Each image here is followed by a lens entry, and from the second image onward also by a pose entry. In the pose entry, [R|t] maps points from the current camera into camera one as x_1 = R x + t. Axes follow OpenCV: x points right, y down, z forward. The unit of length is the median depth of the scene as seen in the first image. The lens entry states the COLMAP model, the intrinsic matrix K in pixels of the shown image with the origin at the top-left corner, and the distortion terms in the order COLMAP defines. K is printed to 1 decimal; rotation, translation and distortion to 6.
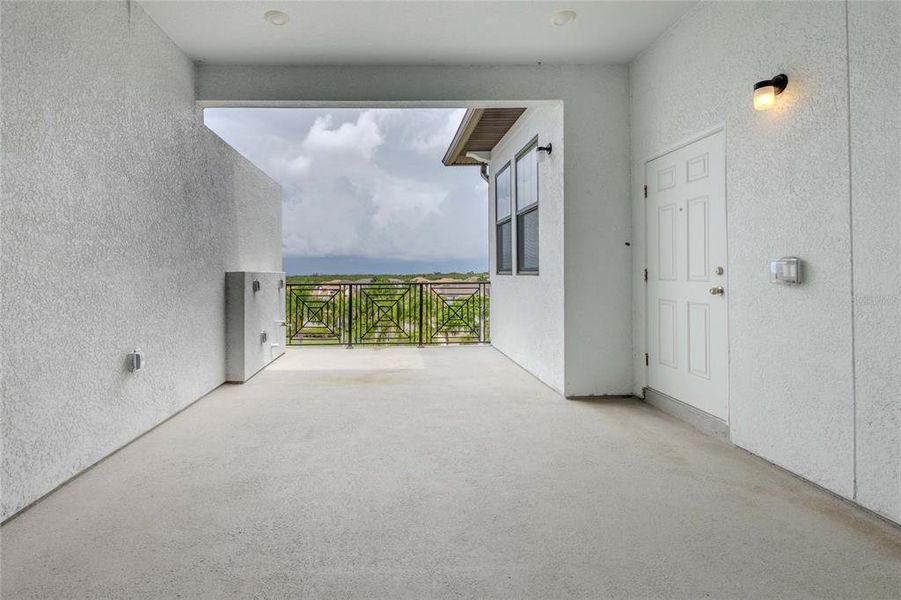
lens RADIAL K [[432.9, 0, 428.7], [0, 432.9, 267.3], [0, 0, 1]] dist [0.019271, -0.001210]
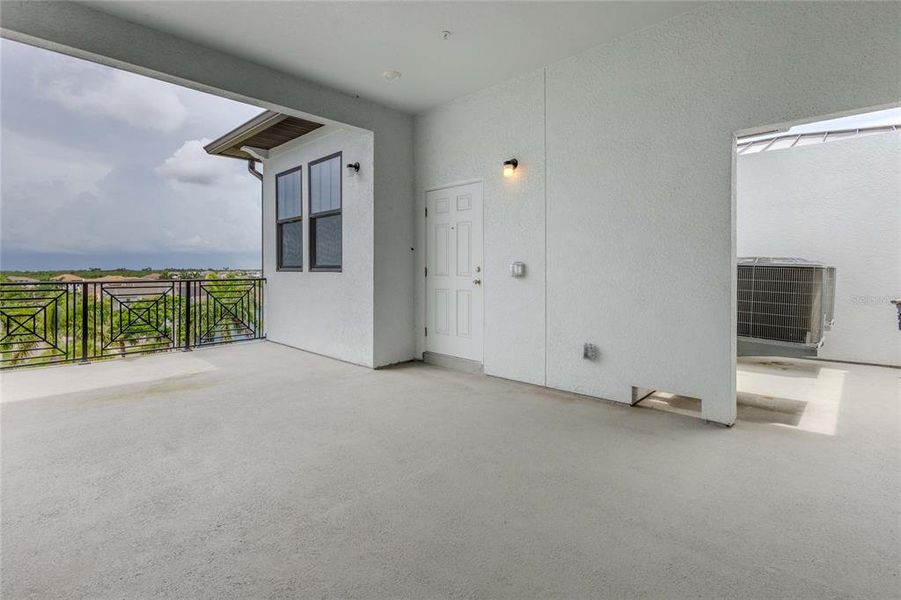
lens RADIAL K [[415.0, 0, 459.5], [0, 415.0, 268.6], [0, 0, 1]] dist [0.011136, -0.003600]
pose [[0.710329, 0.008314, 0.703820, -0.366283], [-0.014783, 0.999886, 0.003109, 0.001213], [-0.703714, -0.012613, 0.710371, -0.027852]]
